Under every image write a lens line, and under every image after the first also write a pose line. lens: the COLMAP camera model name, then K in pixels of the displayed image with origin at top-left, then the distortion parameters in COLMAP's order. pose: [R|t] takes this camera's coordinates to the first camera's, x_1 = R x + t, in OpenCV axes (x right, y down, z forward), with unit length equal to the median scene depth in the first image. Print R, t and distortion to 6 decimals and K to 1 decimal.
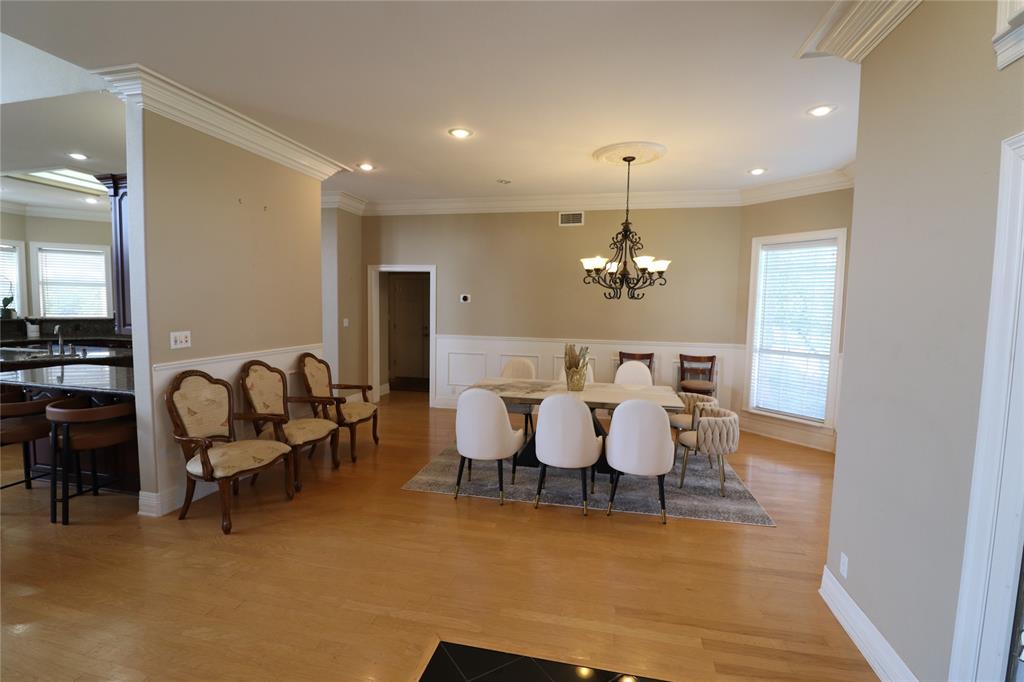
lens RADIAL K [[476.9, 0, 510.8], [0, 476.9, 340.4], [0, 0, 1]] dist [0.002158, -0.014890]
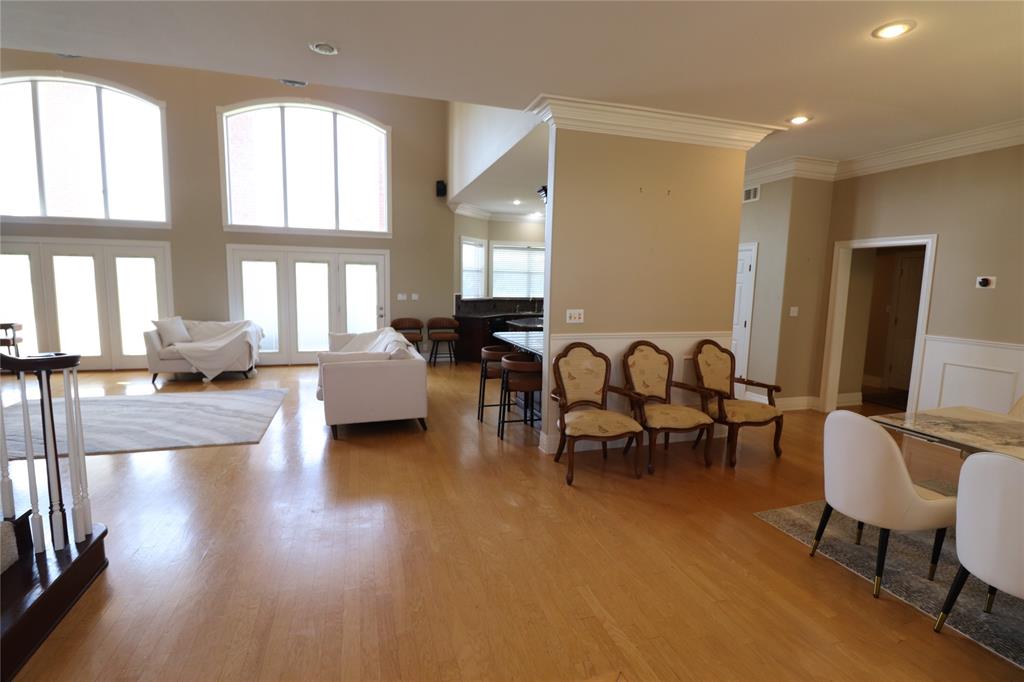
lens RADIAL K [[471.2, 0, 487.8], [0, 471.2, 341.7], [0, 0, 1]] dist [-0.015840, -0.000901]
pose [[0.495471, 0.098737, -0.862994, 0.189707], [-0.074217, 0.994698, 0.071195, -0.004550], [0.865448, 0.028774, 0.500172, 0.180746]]
